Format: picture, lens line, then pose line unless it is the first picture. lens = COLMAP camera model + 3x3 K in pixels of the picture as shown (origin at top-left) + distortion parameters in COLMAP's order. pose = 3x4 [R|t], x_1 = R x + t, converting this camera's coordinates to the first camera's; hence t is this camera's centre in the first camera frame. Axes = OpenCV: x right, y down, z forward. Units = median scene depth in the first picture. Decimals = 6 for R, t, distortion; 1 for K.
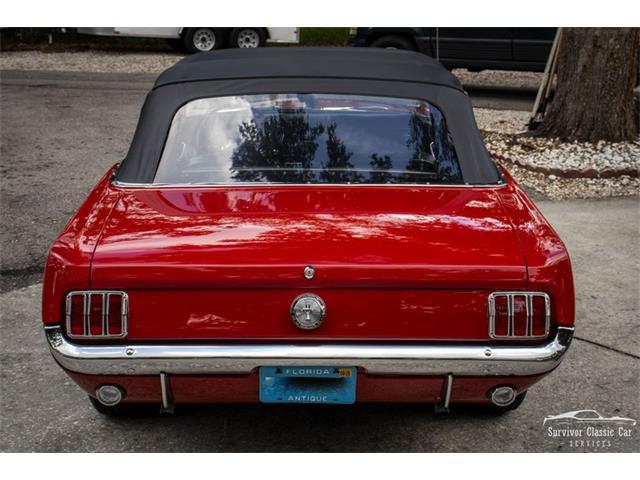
lens RADIAL K [[1033.3, 0, 336.1], [0, 1033.3, 241.6], [0, 0, 1]] dist [0.146705, 0.085137]
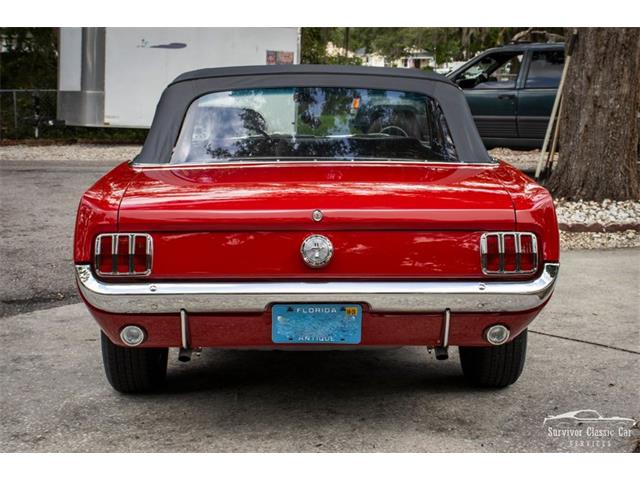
lens RADIAL K [[1132.9, 0, 355.9], [0, 1132.9, 222.8], [0, 0, 1]] dist [0.120372, -0.047319]
pose [[0.999798, -0.009255, 0.017822, -0.005111], [0.011467, 0.991667, -0.128319, 0.143845], [-0.016485, 0.128498, 0.991573, -0.143365]]
